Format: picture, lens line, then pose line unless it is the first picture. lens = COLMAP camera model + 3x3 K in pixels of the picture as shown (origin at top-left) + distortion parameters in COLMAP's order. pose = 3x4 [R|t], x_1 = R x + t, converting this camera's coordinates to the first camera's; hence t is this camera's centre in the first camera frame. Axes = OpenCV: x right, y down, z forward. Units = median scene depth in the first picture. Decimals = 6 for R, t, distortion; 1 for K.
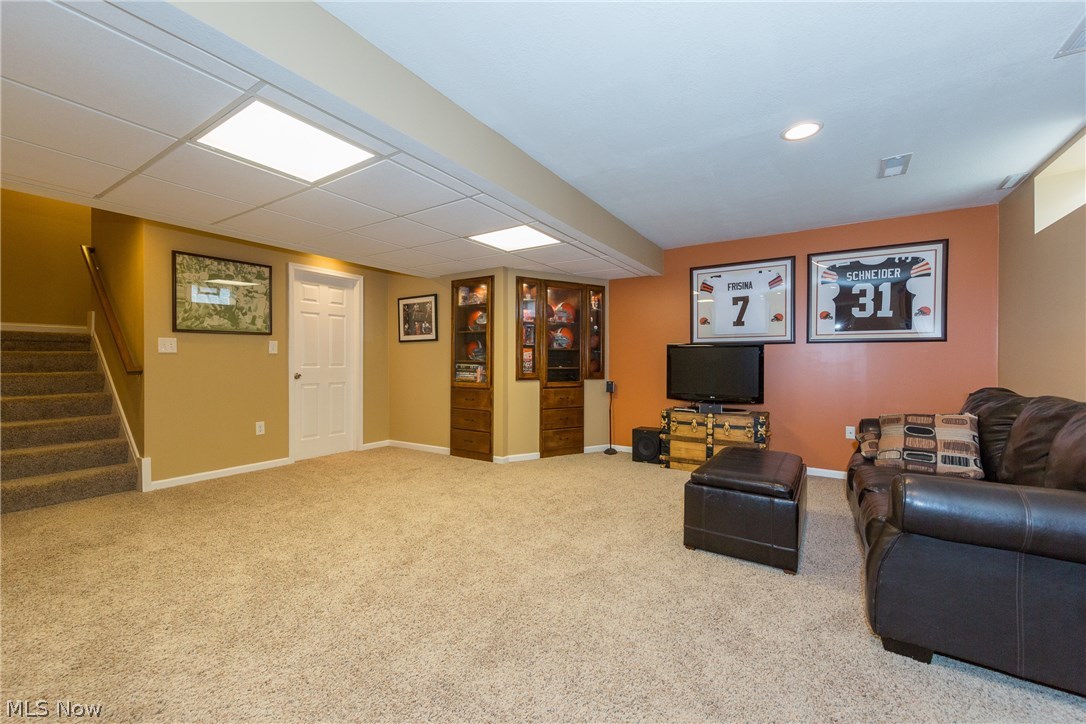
lens RADIAL K [[438.7, 0, 533.2], [0, 438.7, 363.6], [0, 0, 1]] dist [0.001255, 0.000129]
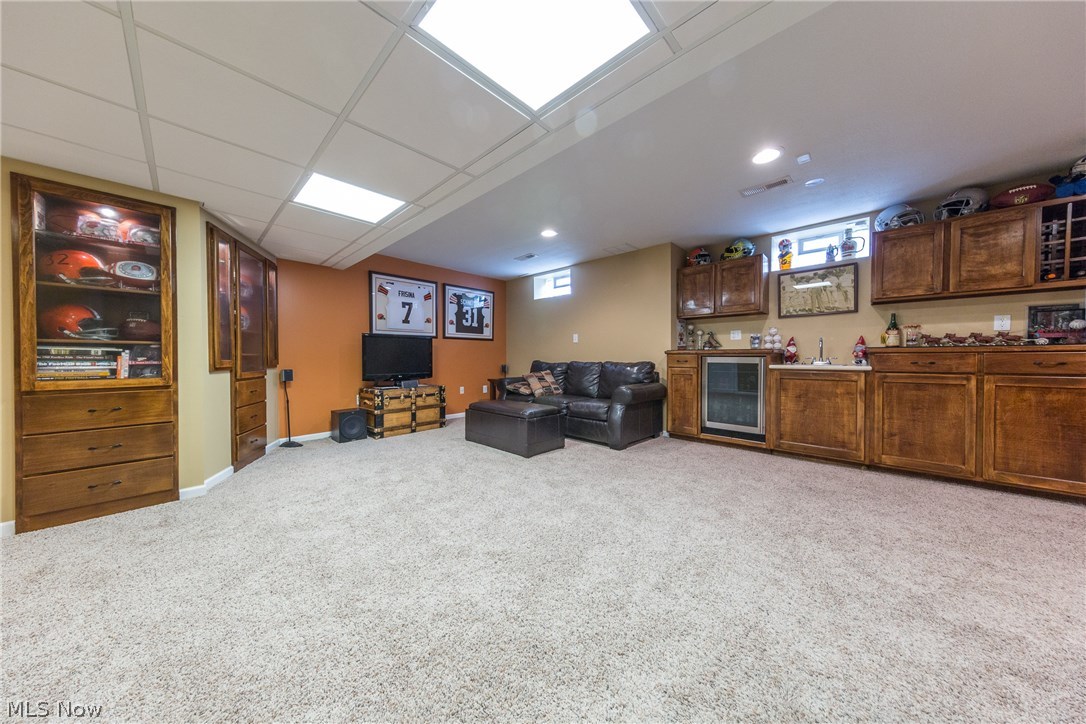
lens RADIAL K [[349.1, 0, 527.1], [0, 349.1, 362.4], [0, 0, 1]] dist [0.004507, -0.000140]
pose [[0.182115, -0.018329, 0.983106, -0.575510], [0.007530, 0.999823, 0.017246, 0.020867], [-0.983248, 0.004262, 0.182221, 0.463245]]
